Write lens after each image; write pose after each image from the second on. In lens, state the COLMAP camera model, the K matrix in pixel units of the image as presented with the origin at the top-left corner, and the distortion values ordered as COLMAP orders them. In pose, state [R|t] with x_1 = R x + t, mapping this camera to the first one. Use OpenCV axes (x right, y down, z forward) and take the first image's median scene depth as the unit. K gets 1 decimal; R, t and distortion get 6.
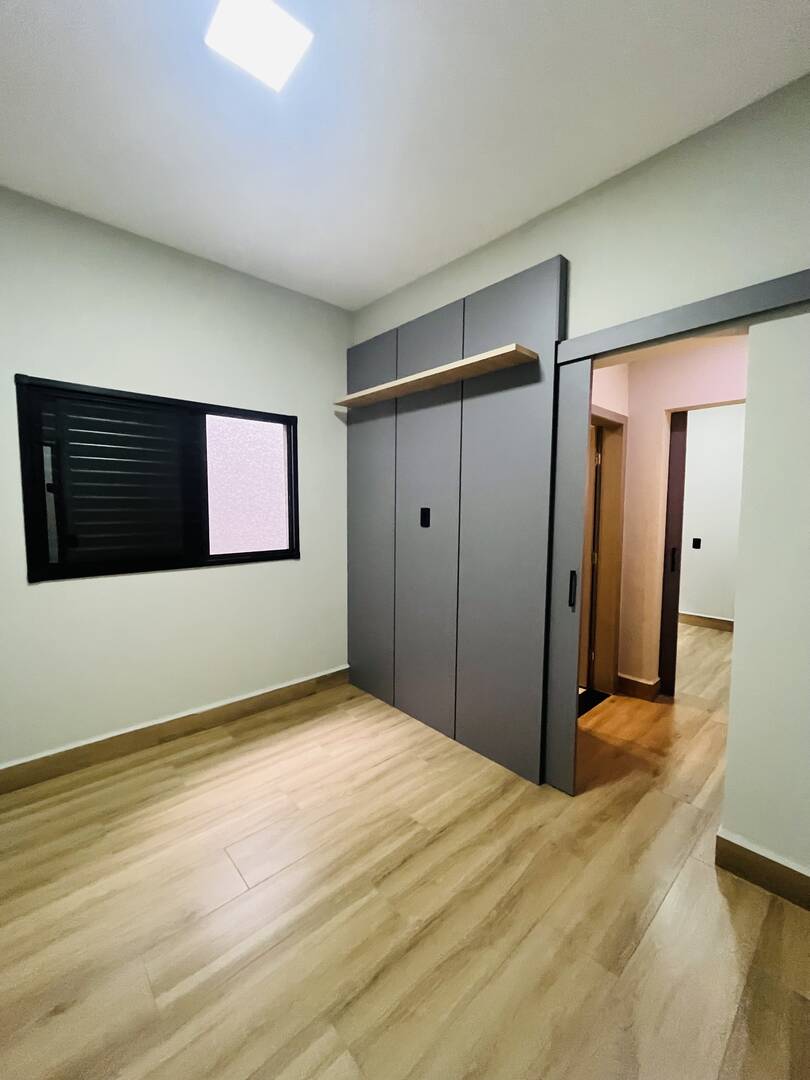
lens RADIAL K [[437.7, 0, 399.0], [0, 437.7, 533.9], [0, 0, 1]] dist [-0.004705, 0.000946]
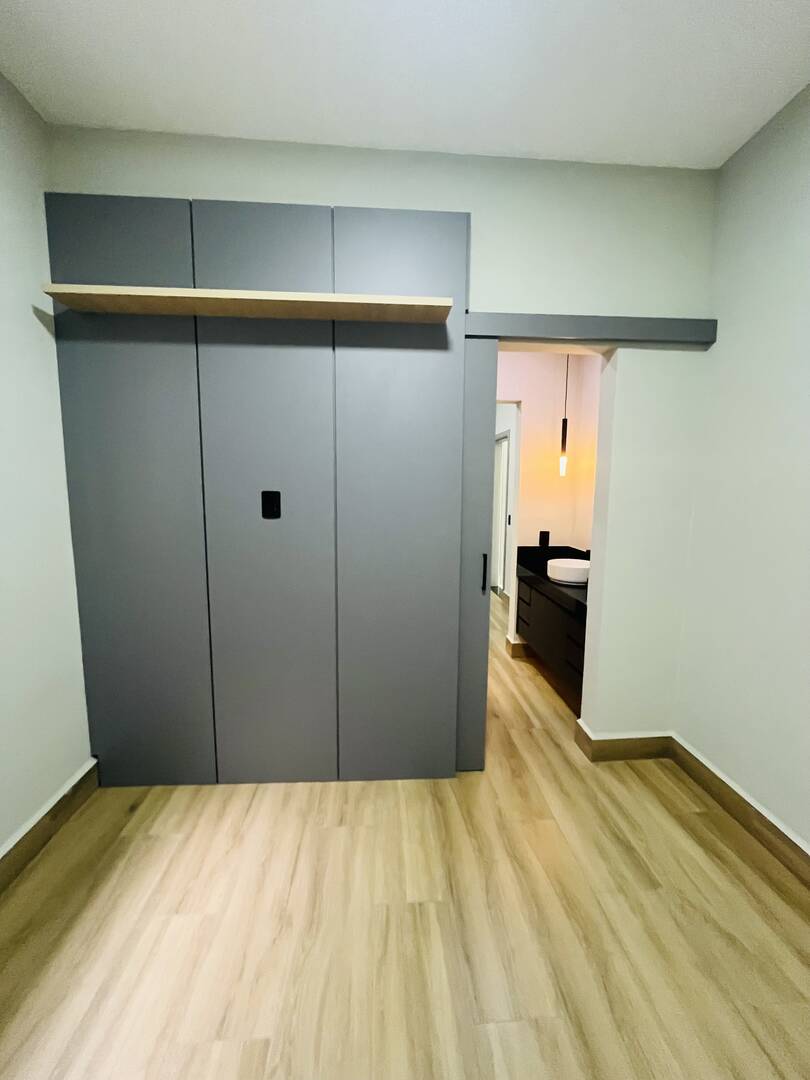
lens RADIAL K [[437.7, 0, 401.2], [0, 437.7, 540.9], [0, 0, 1]] dist [-0.004705, 0.000946]
pose [[0.619274, -0.095443, 0.779352, -0.447165], [0.049025, 0.995348, 0.082939, -0.034316], [-0.783643, -0.013155, 0.621073, 0.481964]]
